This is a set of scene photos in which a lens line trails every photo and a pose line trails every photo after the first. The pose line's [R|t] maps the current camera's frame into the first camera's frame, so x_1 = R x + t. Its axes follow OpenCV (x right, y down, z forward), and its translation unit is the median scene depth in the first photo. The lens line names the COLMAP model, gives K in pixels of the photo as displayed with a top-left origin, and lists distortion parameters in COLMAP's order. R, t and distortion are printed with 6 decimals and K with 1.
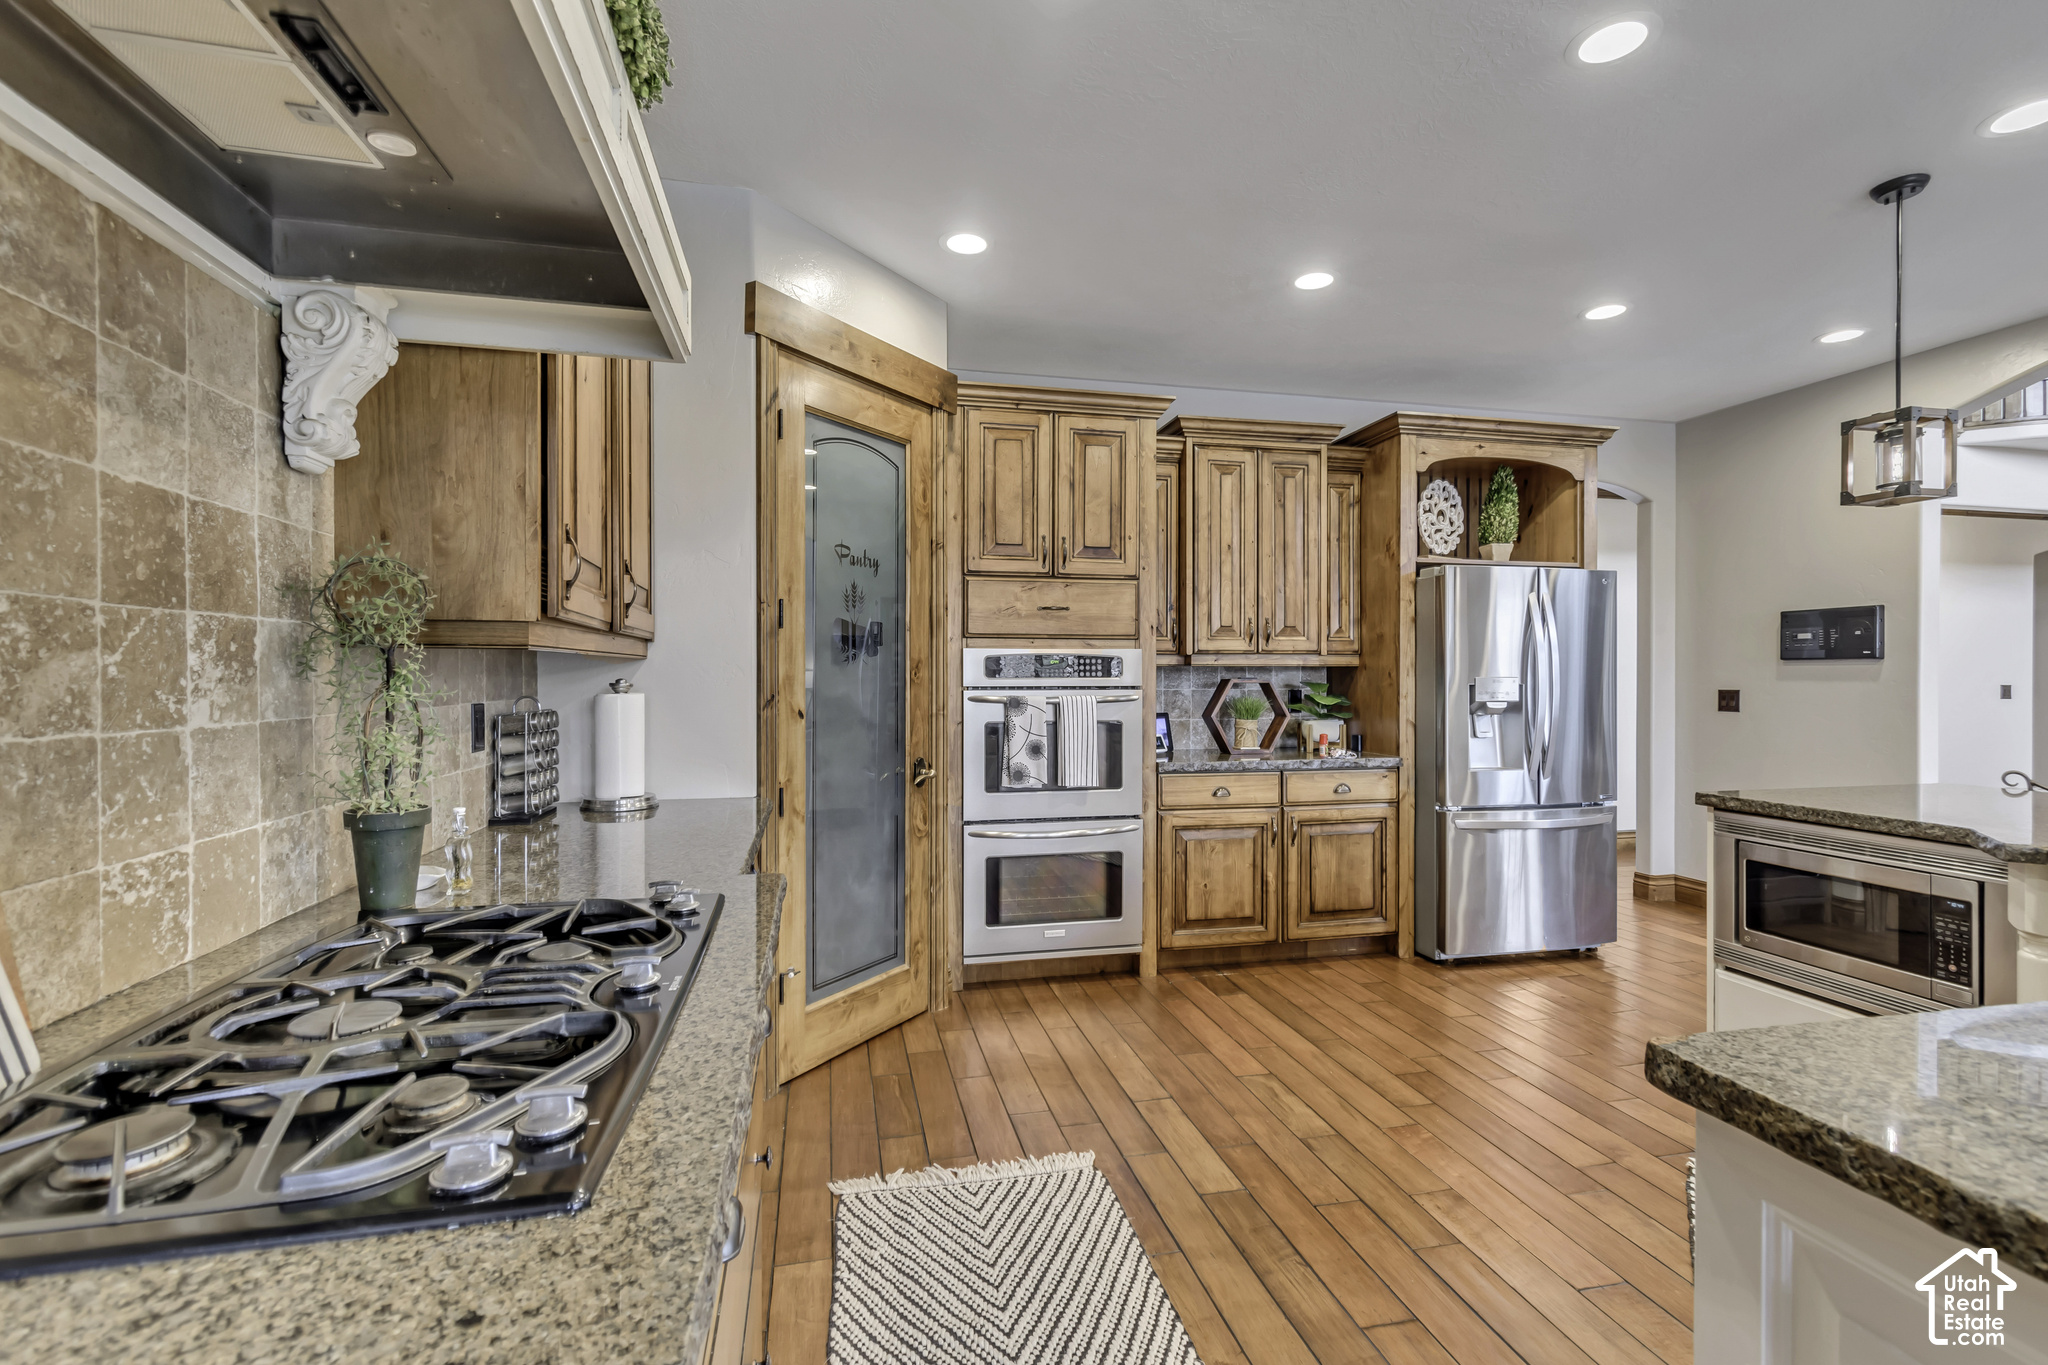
lens RADIAL K [[915.7, 0, 1025.5], [0, 915.7, 680.0], [0, 0, 1]] dist [0.002082, 0.000078]
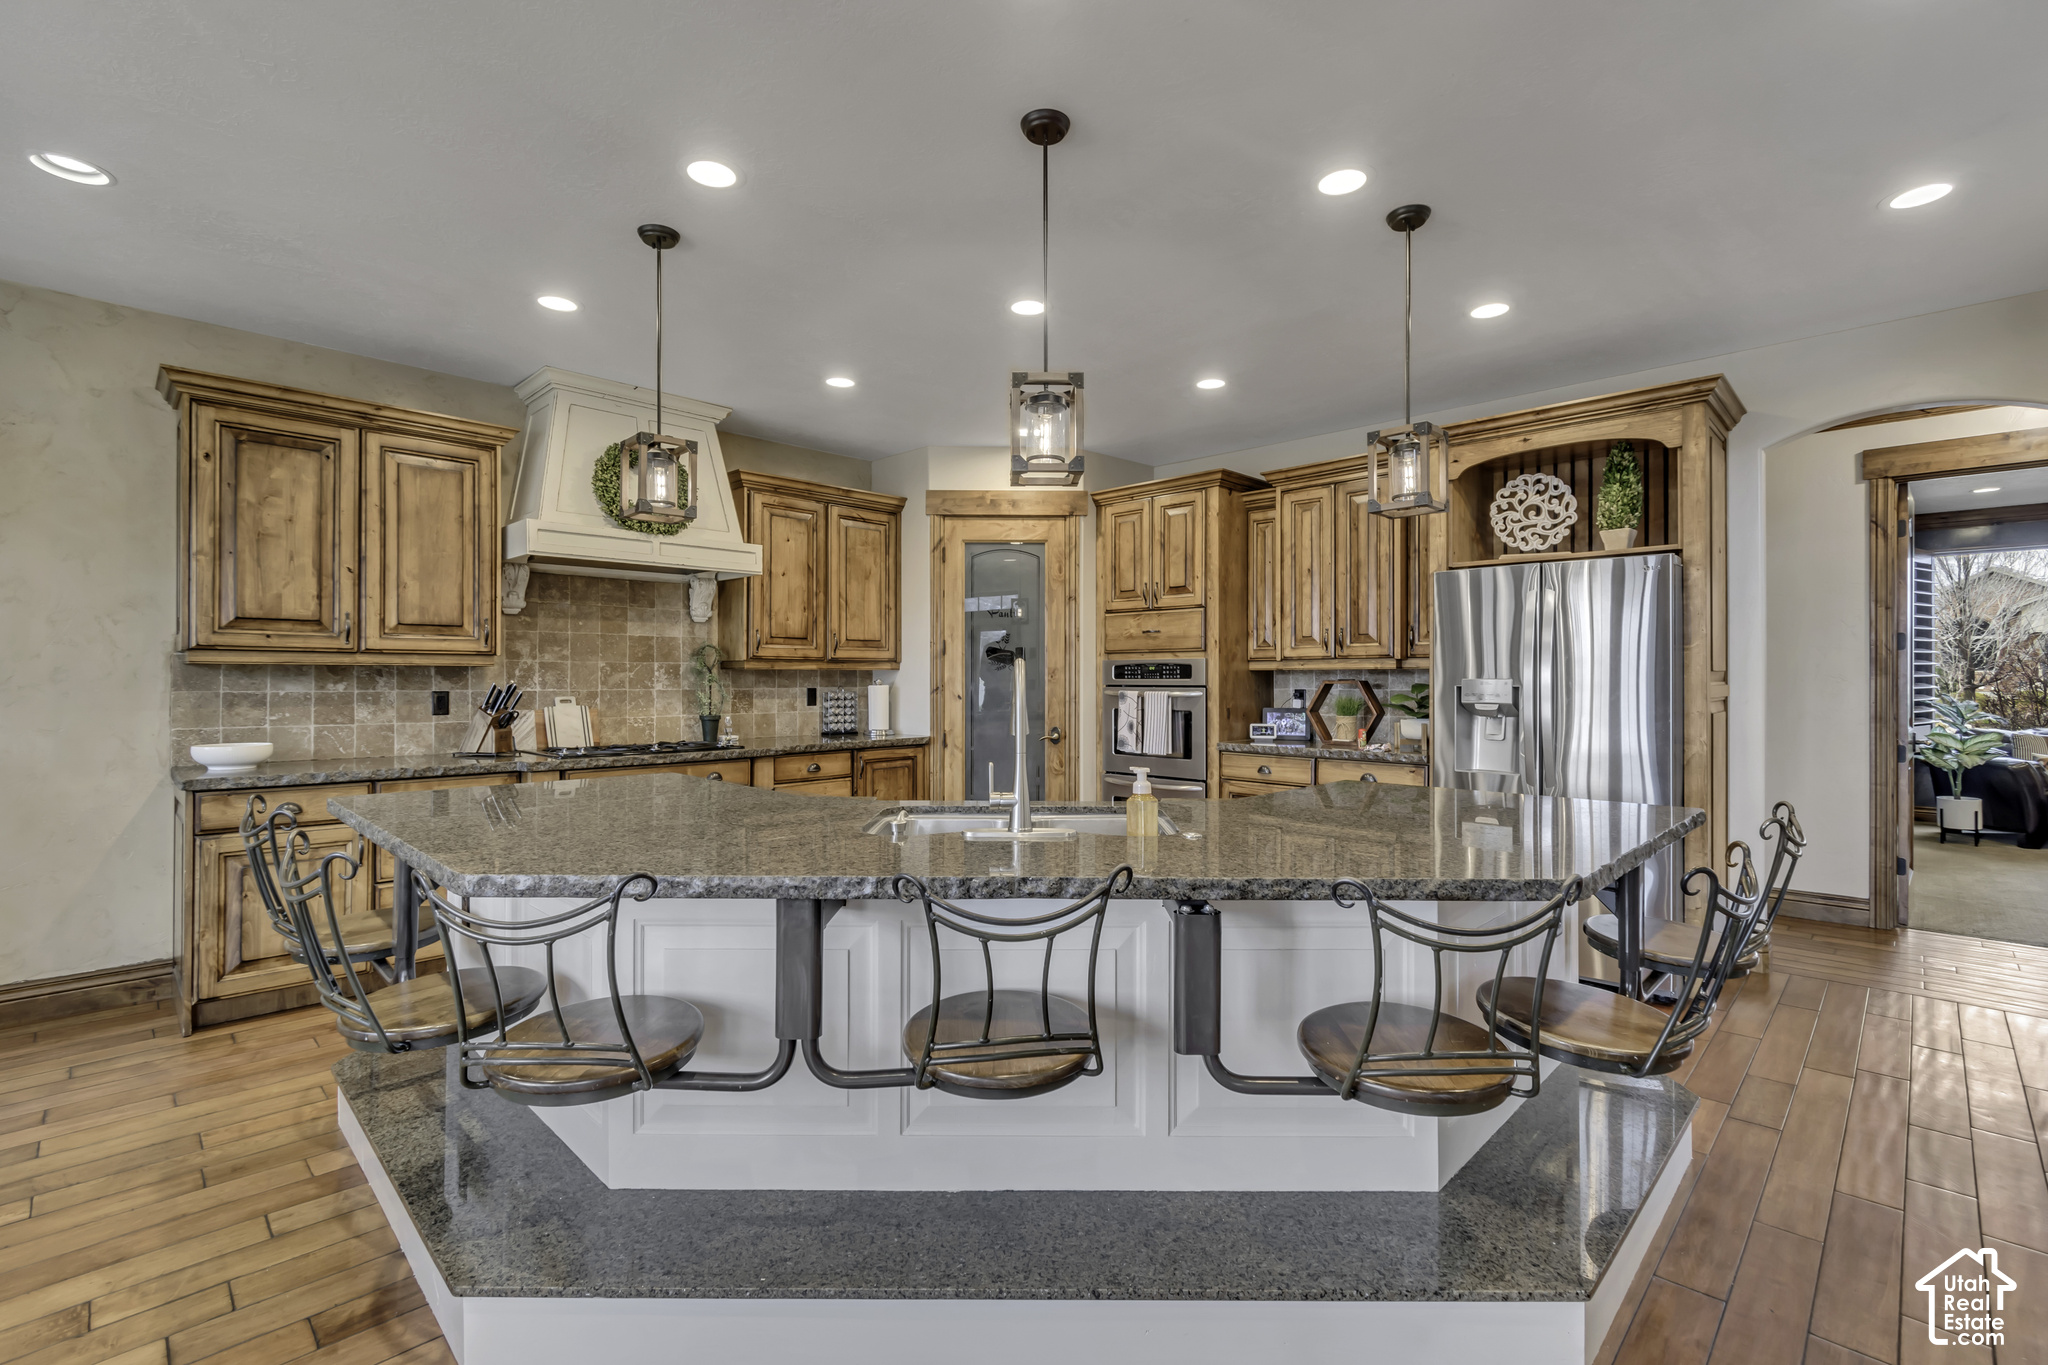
lens RADIAL K [[915.7, 0, 1020.1], [0, 915.7, 678.1], [0, 0, 1]] dist [0.002082, 0.000078]
pose [[0.539180, 0.000245, -0.842191, 1.136047], [-0.004315, 0.999988, -0.002471, 0.000300], [0.842180, 0.004967, 0.539174, 0.037430]]
